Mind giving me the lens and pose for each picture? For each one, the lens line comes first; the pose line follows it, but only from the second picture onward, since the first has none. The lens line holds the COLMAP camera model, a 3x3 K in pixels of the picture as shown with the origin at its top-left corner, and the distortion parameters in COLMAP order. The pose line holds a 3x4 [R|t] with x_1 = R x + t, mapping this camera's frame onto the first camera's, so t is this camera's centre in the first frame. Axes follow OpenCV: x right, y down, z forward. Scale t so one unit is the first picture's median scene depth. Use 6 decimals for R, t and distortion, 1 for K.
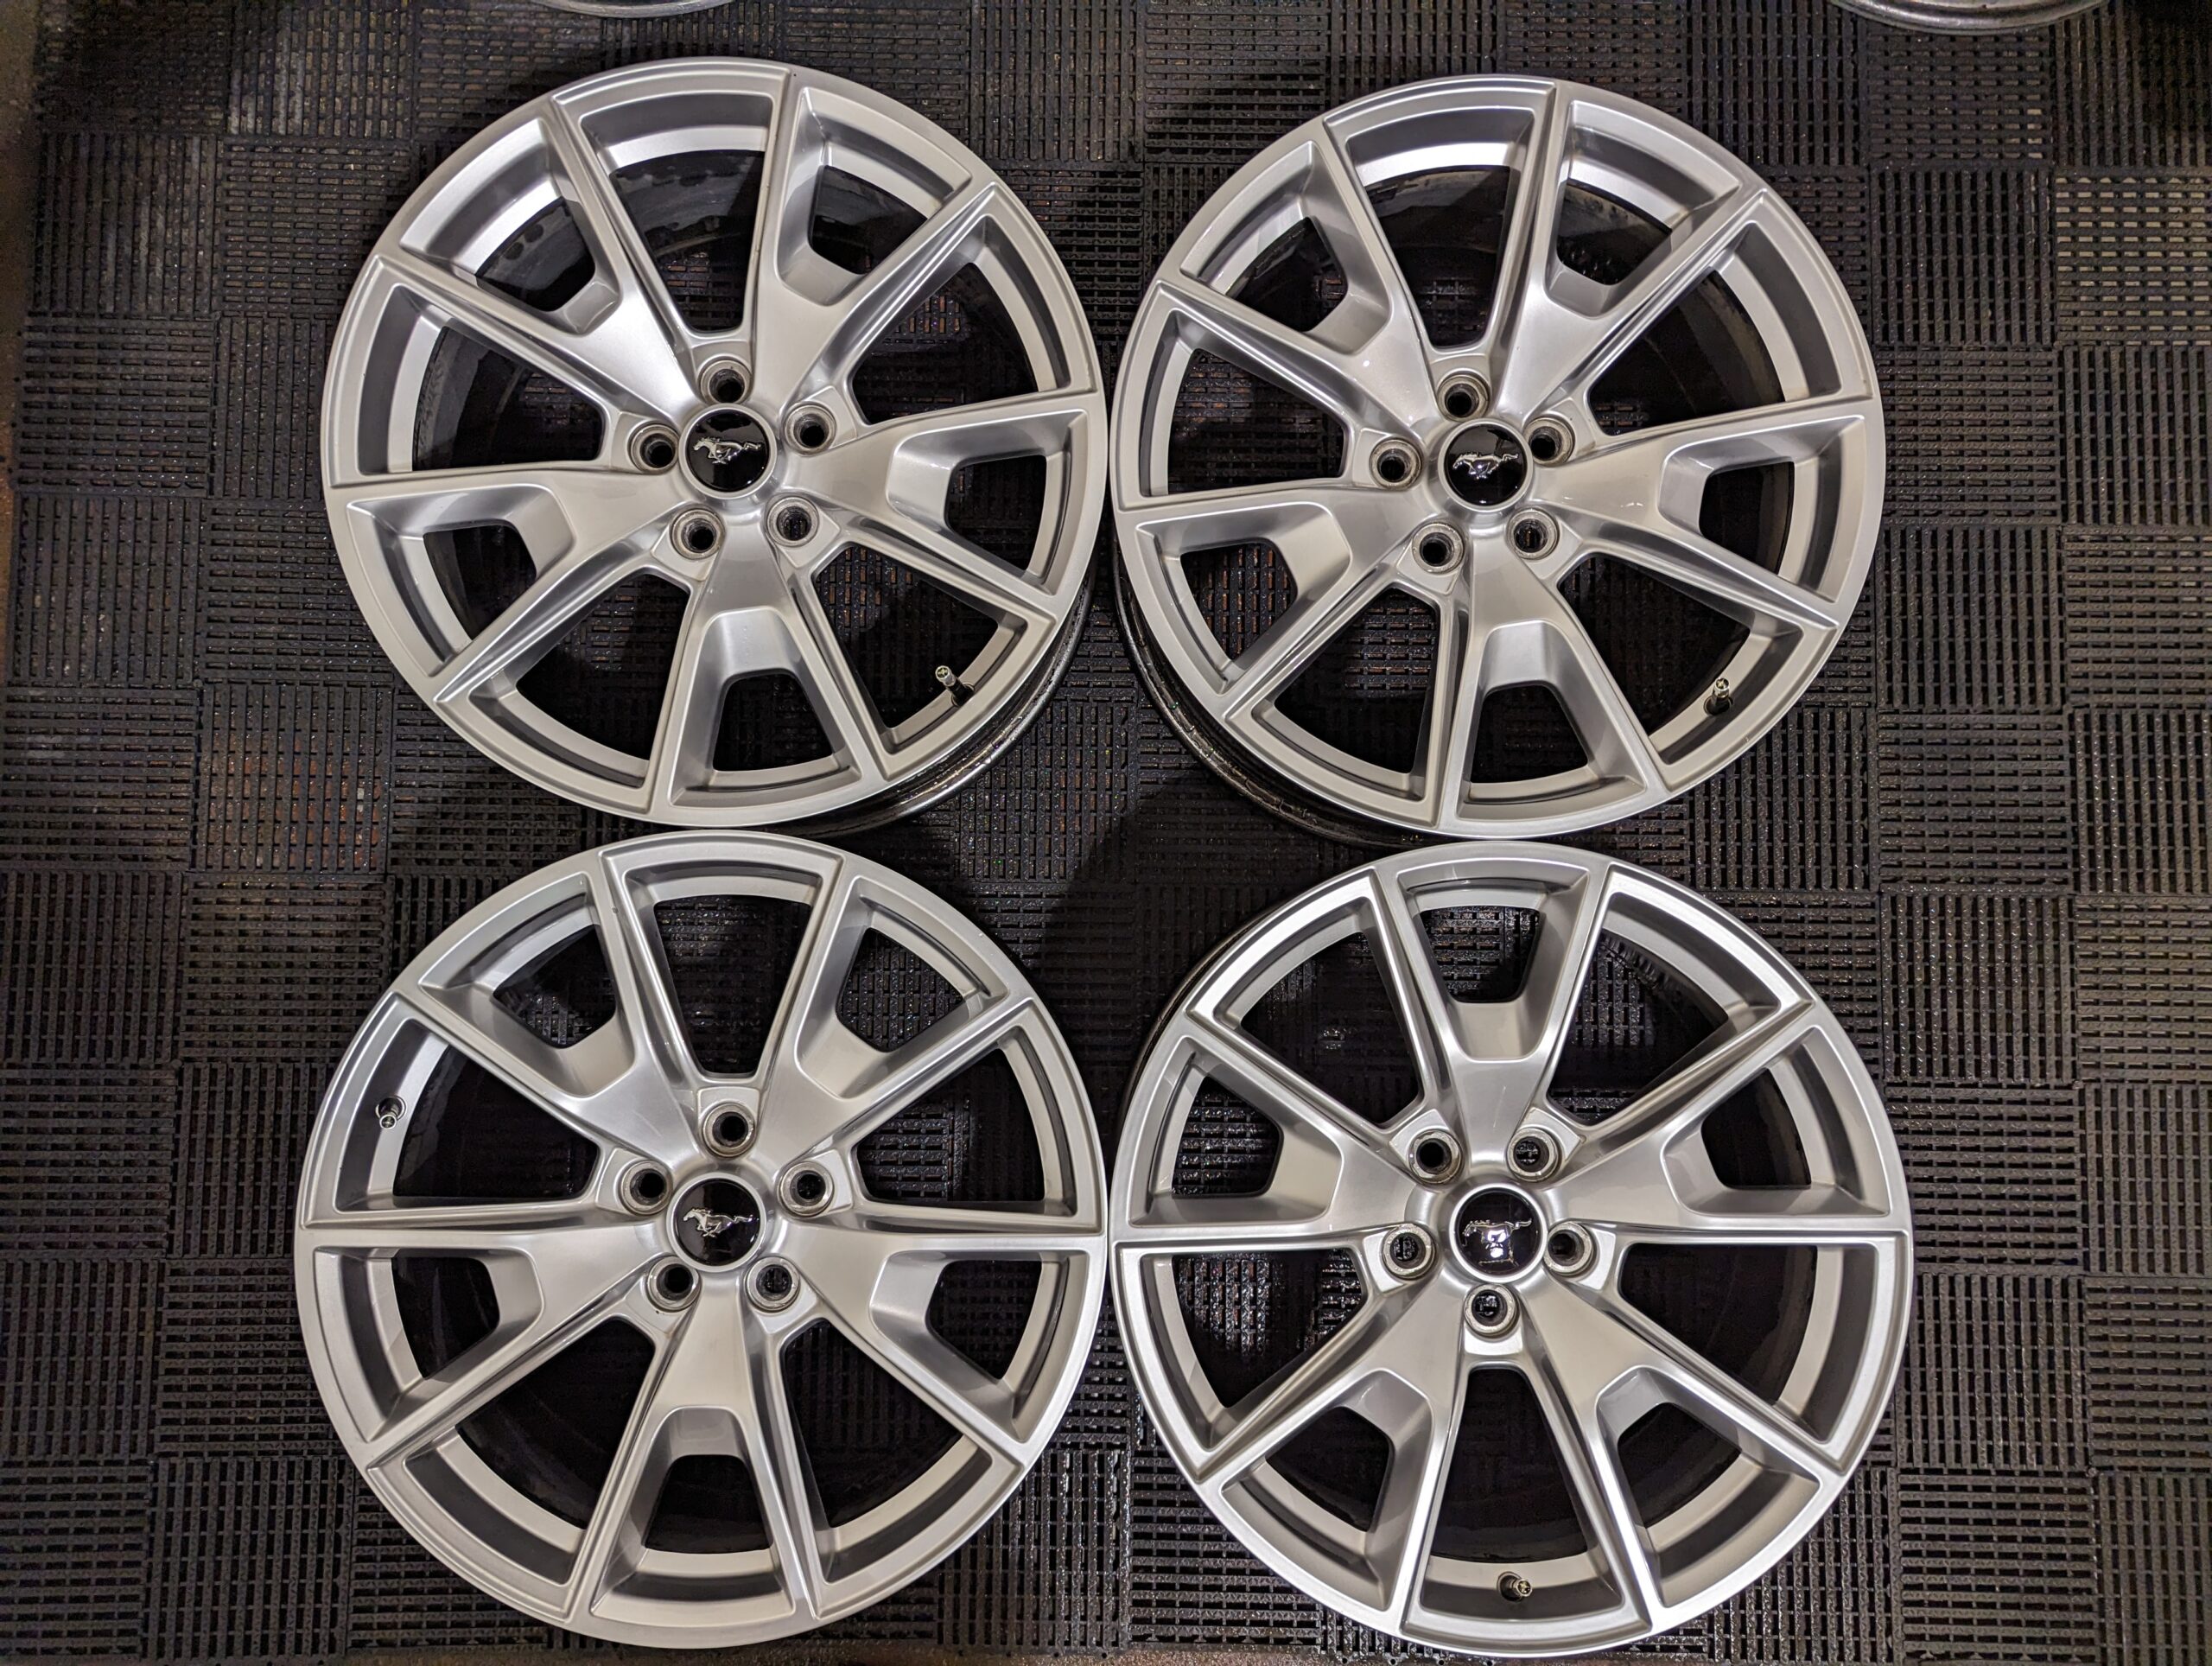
lens RADIAL K [[1551.4, 0, 1106.0], [0, 1551.4, 833.0], [0, 0, 1]] dist [0.074263, -0.046618]
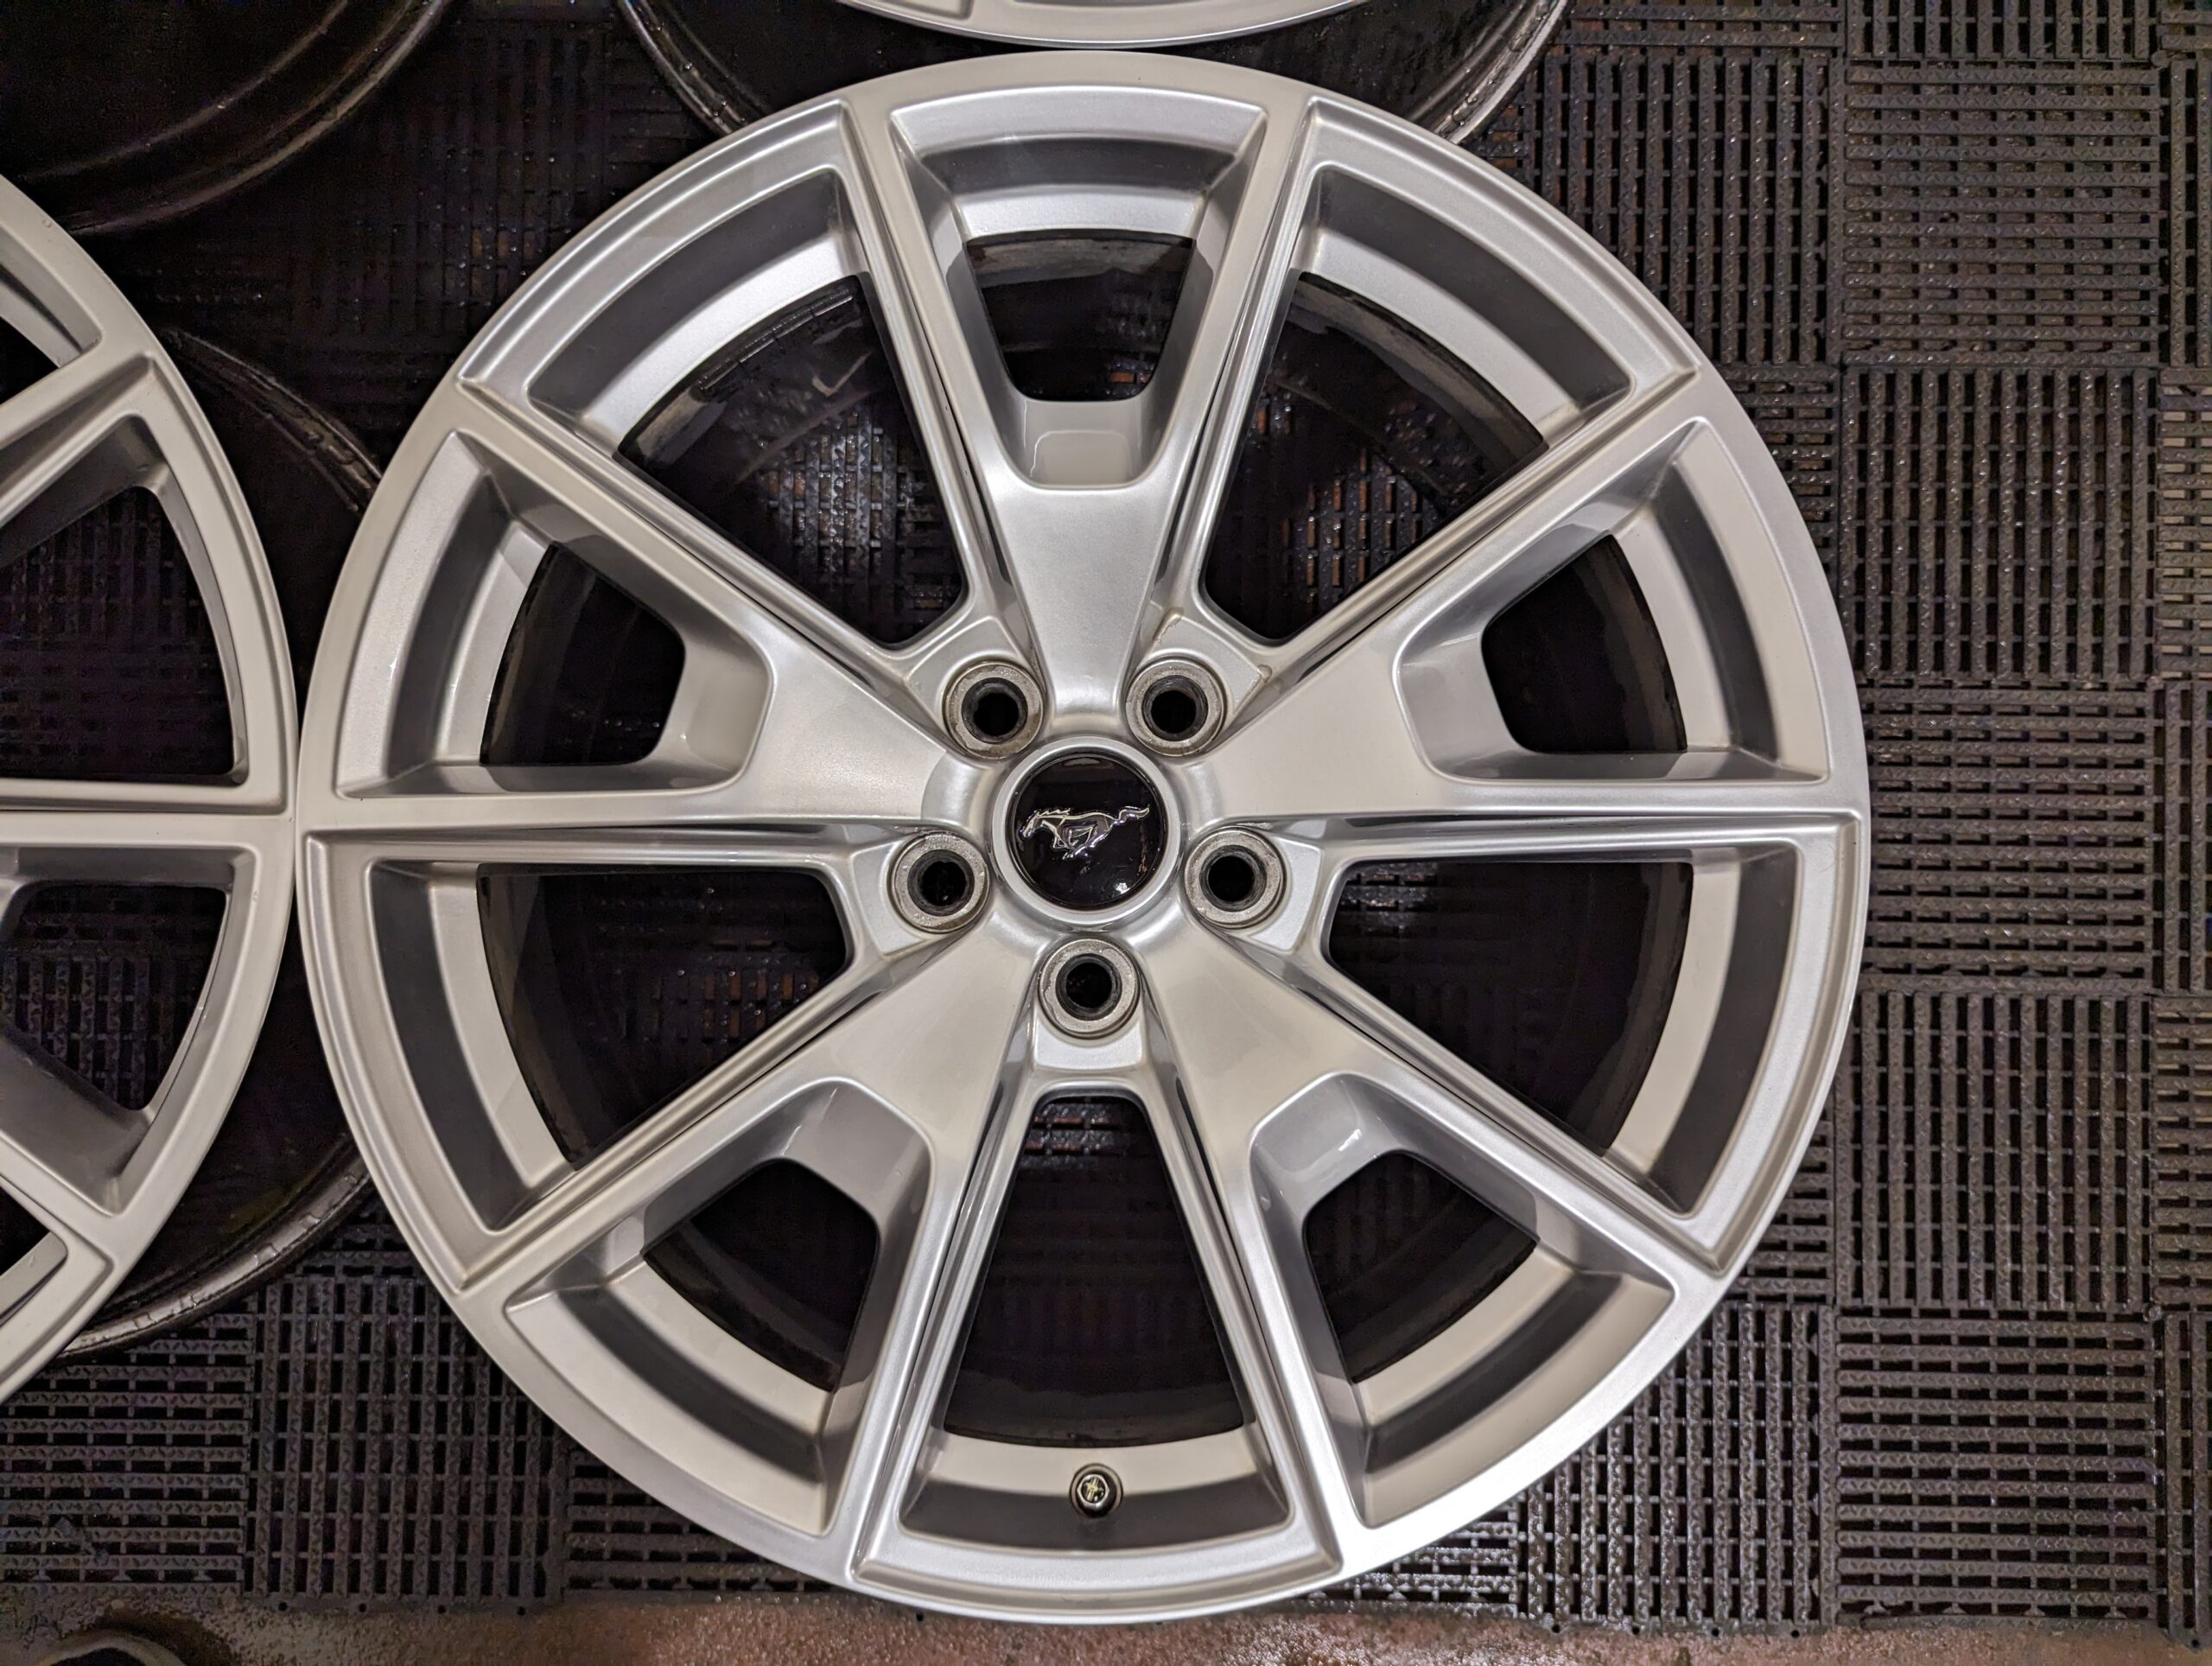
lens RADIAL K [[1547.6, 0, 1106.0], [0, 1547.6, 833.0], [0, 0, 1]] dist [0.038025, -0.022598]
pose [[0.999958, 0.008814, 0.002454, 0.216752], [-0.008889, 0.999426, 0.032680, 0.202615], [-0.002164, -0.032700, 0.999463, 0.410290]]
